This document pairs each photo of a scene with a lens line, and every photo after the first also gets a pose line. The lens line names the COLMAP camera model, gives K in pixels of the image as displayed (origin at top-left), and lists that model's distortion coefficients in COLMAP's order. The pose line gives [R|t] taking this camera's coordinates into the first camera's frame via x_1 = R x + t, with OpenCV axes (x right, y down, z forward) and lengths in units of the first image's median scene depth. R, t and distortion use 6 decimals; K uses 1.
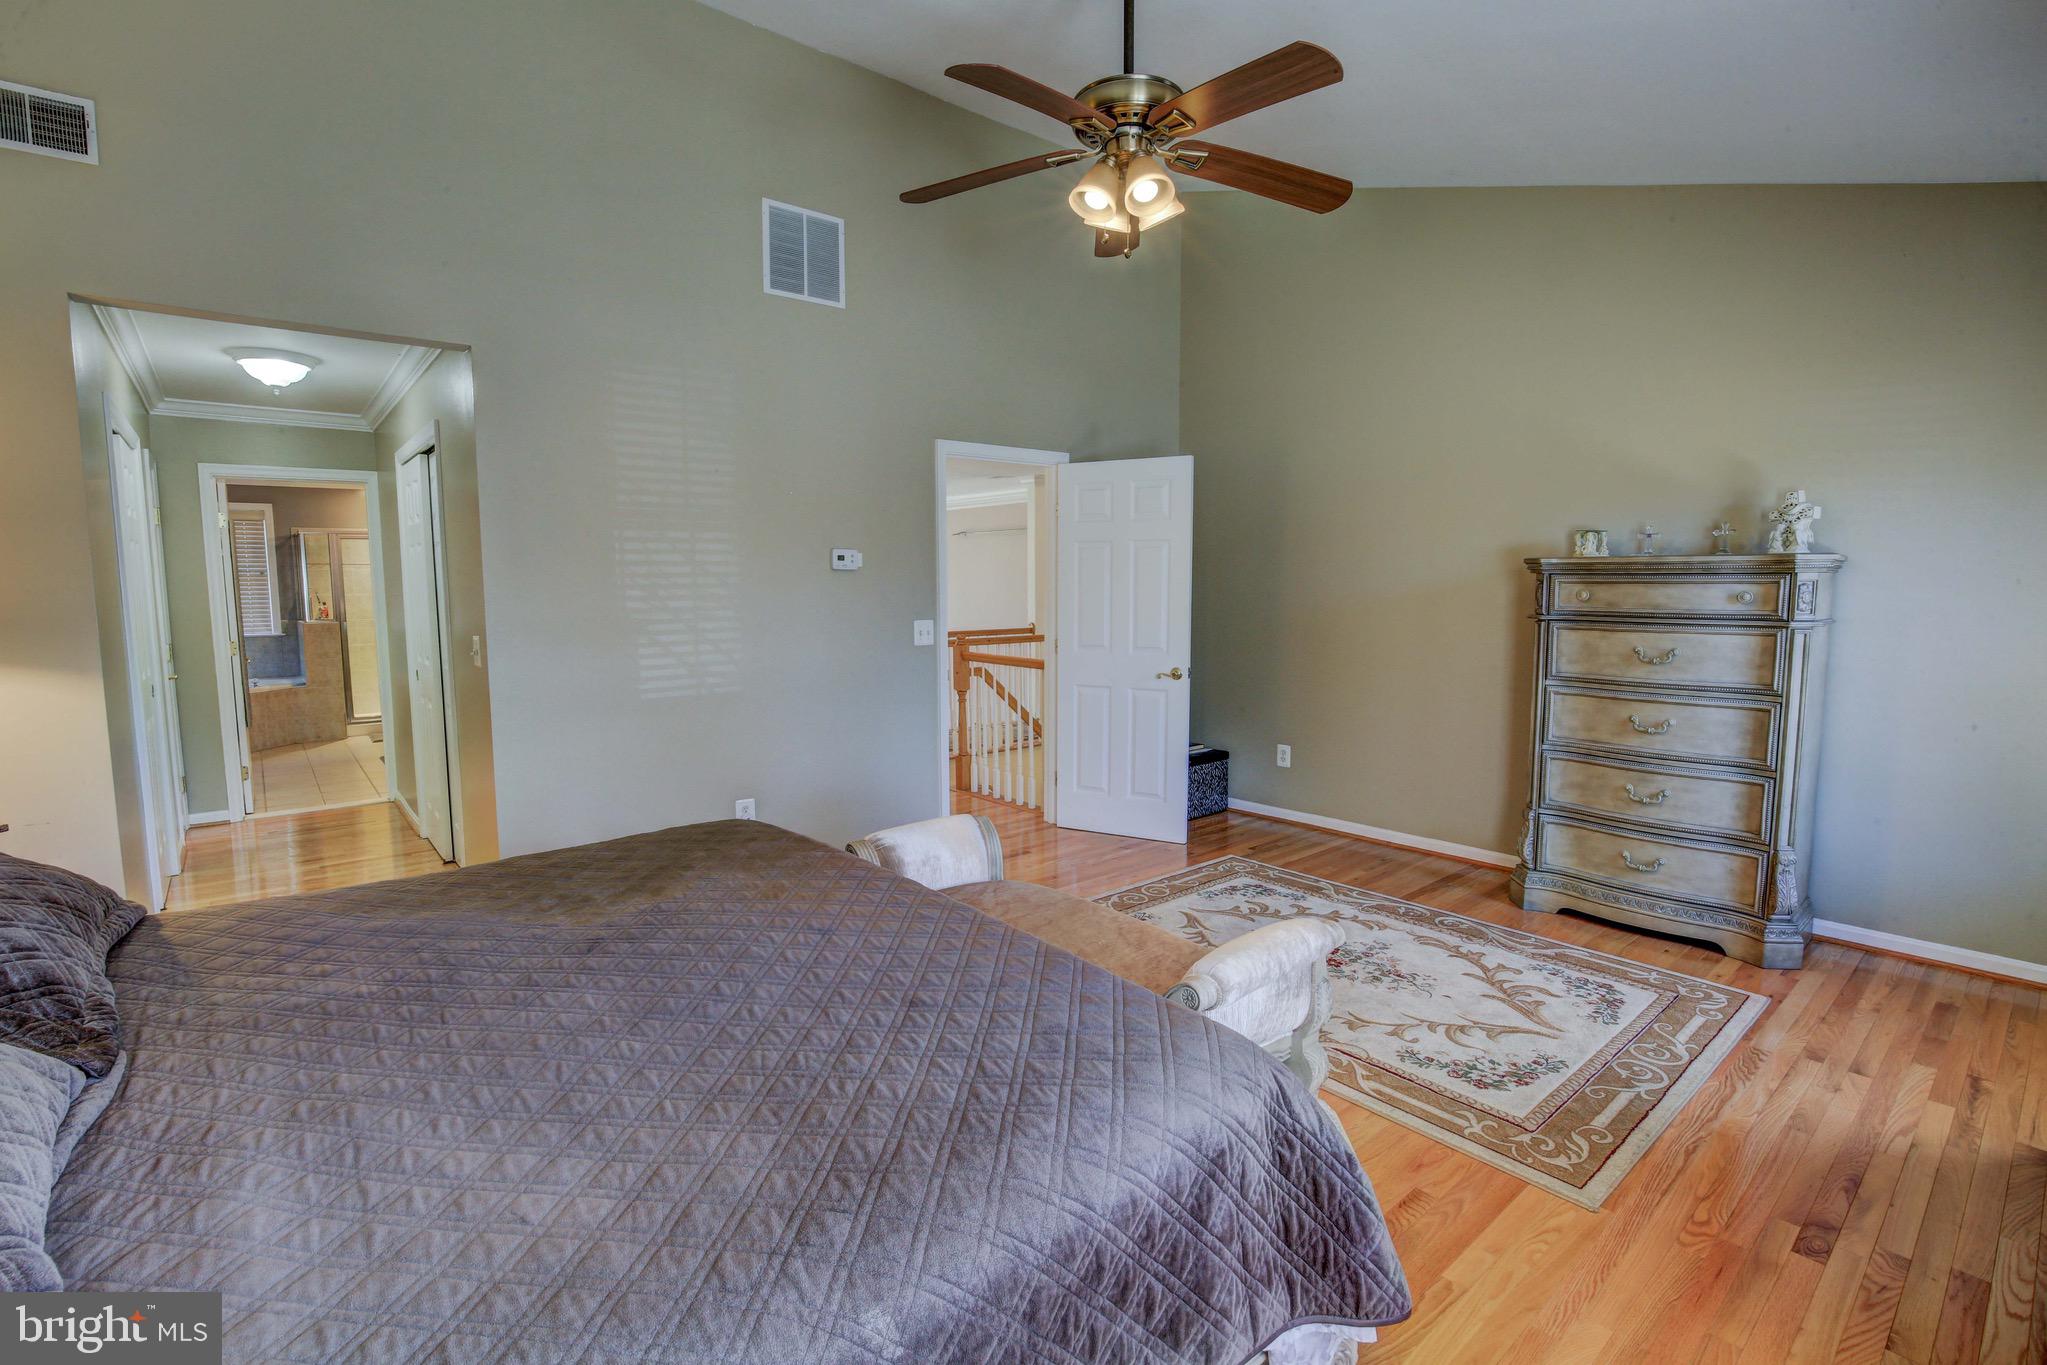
lens RADIAL K [[940.5, 0, 1020.6], [0, 940.5, 676.7], [0, 0, 1]] dist [-0.030441, 0.002012]
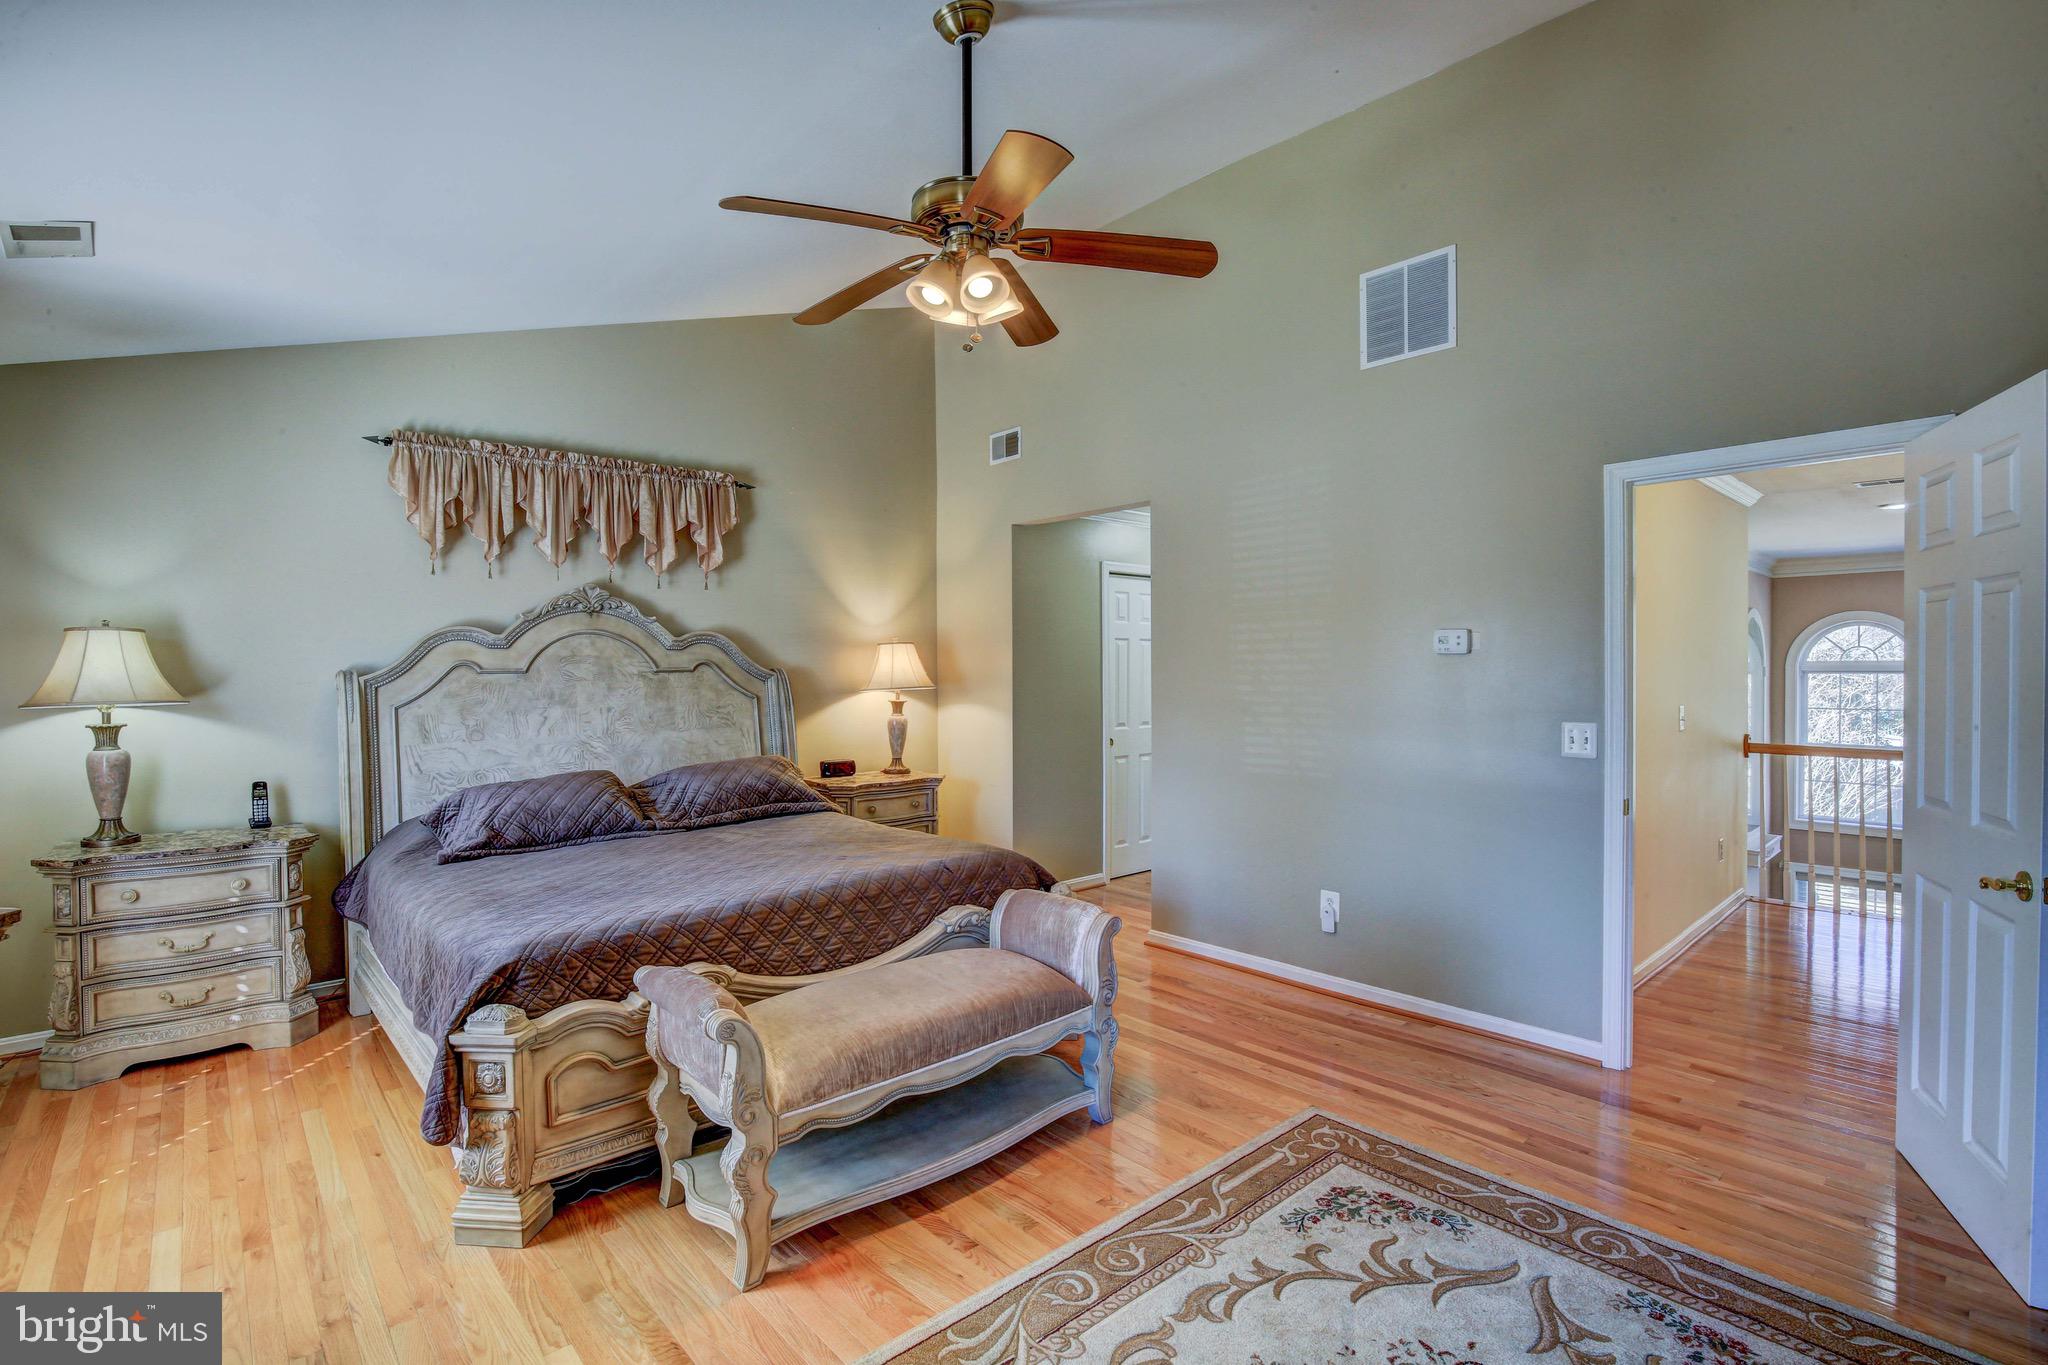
lens RADIAL K [[940.9, 0, 1019.8], [0, 940.9, 679.3], [0, 0, 1]] dist [-0.030441, 0.002012]
pose [[0.034871, 0.014486, -0.999287, 0.665416], [-0.097738, 0.995151, 0.011015, -0.067201], [0.994601, 0.097284, 0.036118, 0.627668]]
